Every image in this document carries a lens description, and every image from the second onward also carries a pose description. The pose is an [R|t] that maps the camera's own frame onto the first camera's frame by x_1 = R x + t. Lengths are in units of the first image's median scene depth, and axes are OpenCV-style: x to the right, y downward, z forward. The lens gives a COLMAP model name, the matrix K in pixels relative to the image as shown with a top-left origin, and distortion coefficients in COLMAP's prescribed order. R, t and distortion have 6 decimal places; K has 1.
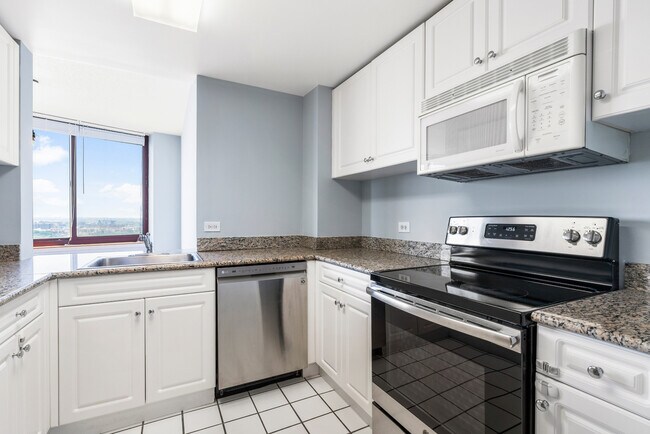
lens RADIAL K [[301.5, 0, 325.0], [0, 301.5, 217.0], [0, 0, 1]] dist [0.000242, 0.000049]
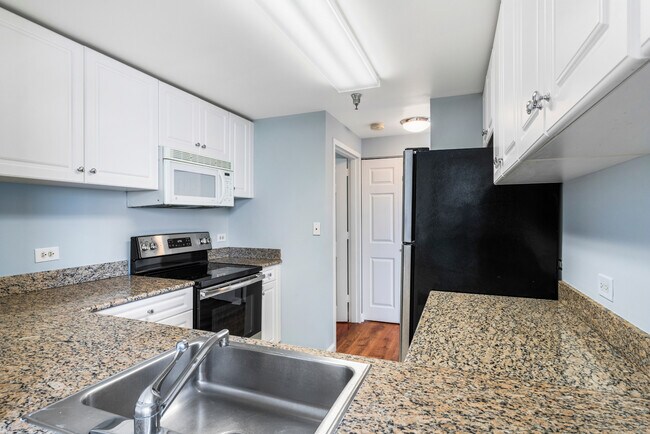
lens RADIAL K [[301.5, 0, 325.0], [0, 301.5, 217.0], [0, 0, 1]] dist [0.000242, 0.000049]
pose [[-0.666072, 0.002223, 0.745884, -0.848728], [-0.002072, 0.999986, -0.004831, -0.063698], [-0.745885, -0.004764, -0.666058, 1.061005]]
